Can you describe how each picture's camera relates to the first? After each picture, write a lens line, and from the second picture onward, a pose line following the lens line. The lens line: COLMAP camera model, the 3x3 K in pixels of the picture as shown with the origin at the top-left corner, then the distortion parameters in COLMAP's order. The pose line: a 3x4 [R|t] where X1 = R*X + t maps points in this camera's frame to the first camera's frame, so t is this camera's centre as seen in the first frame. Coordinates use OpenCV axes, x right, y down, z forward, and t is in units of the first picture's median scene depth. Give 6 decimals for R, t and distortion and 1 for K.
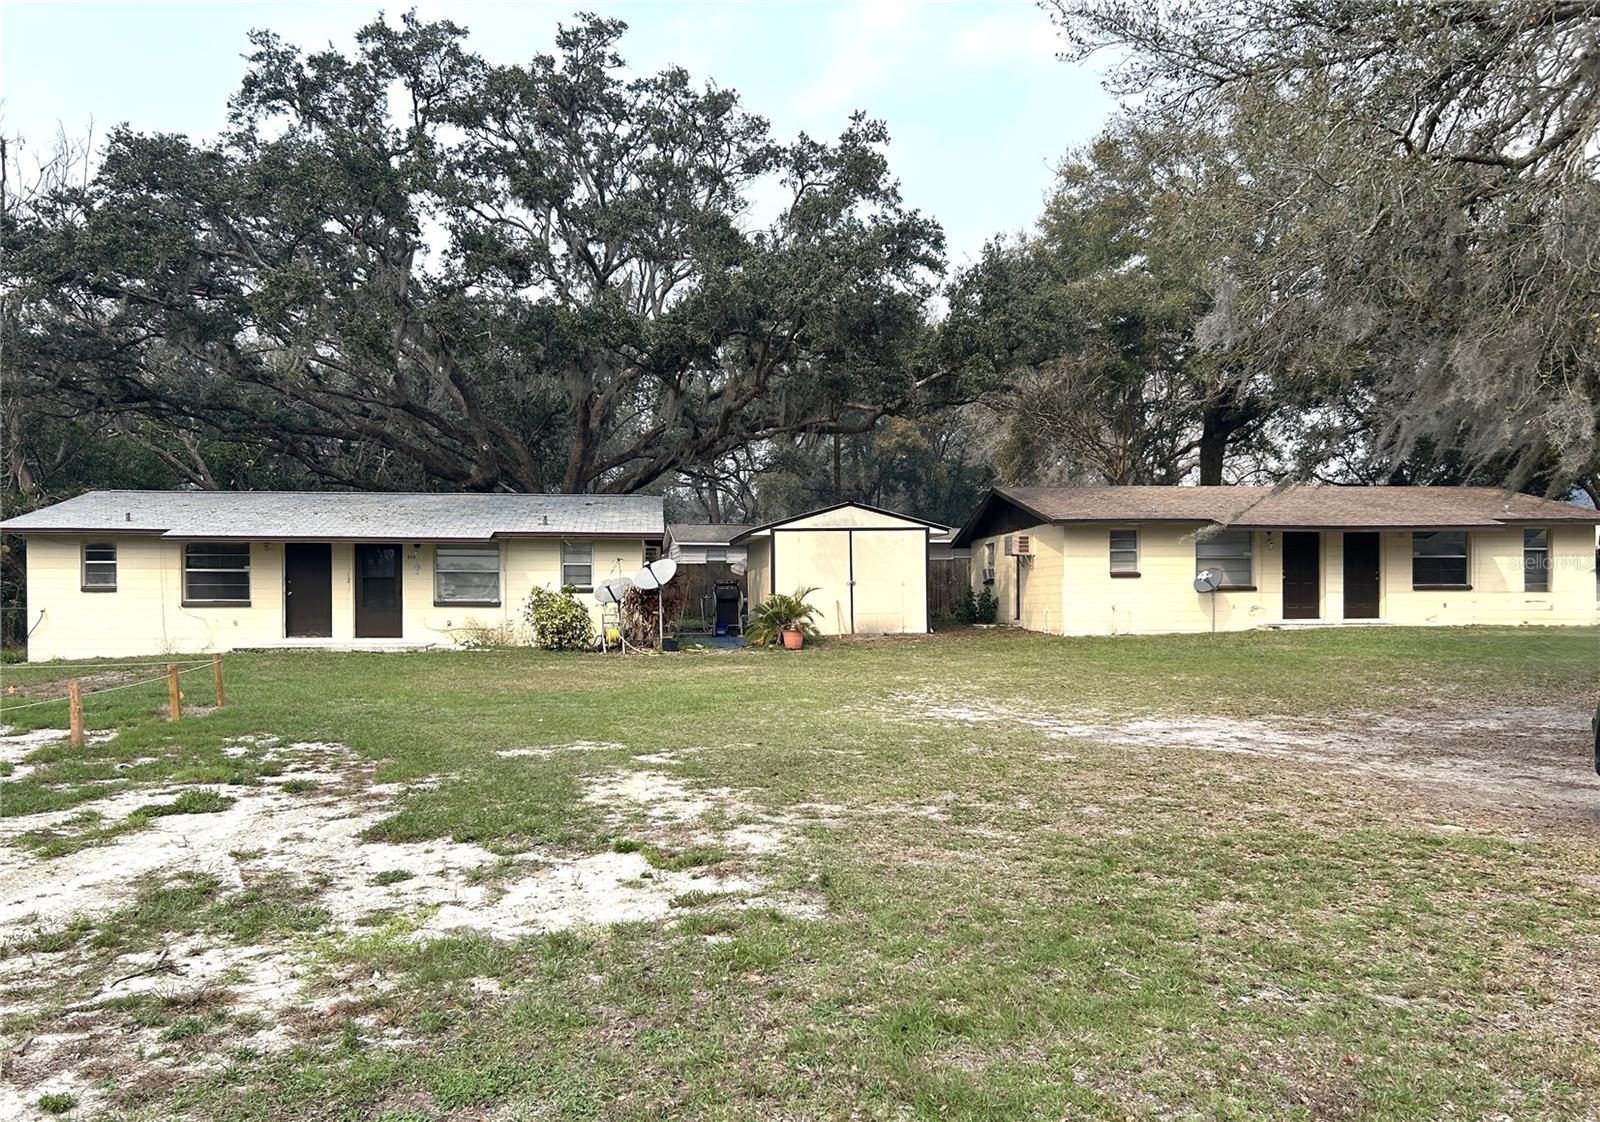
lens RADIAL K [[1163.6, 0, 775.0], [0, 1163.6, 614.6], [0, 0, 1]] dist [0.043890, -0.002463]
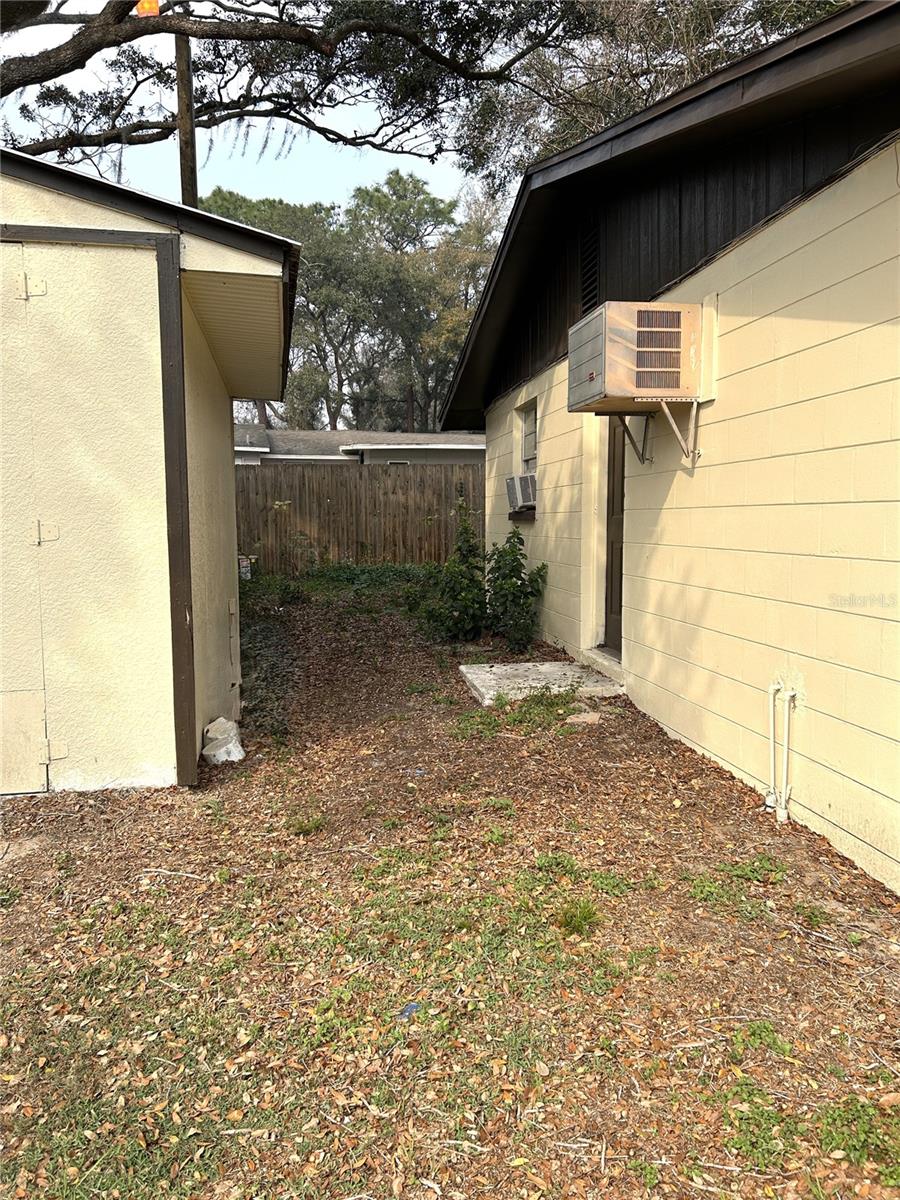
lens RADIAL K [[928.0, 0, 455.6], [0, 928.0, 605.1], [0, 0, 1]] dist [0.134213, -0.250551]
pose [[0.997034, -0.004181, 0.076843, 0.182318], [-0.002305, 0.996453, 0.084122, -0.031197], [-0.076922, -0.084050, 0.993488, 0.926098]]
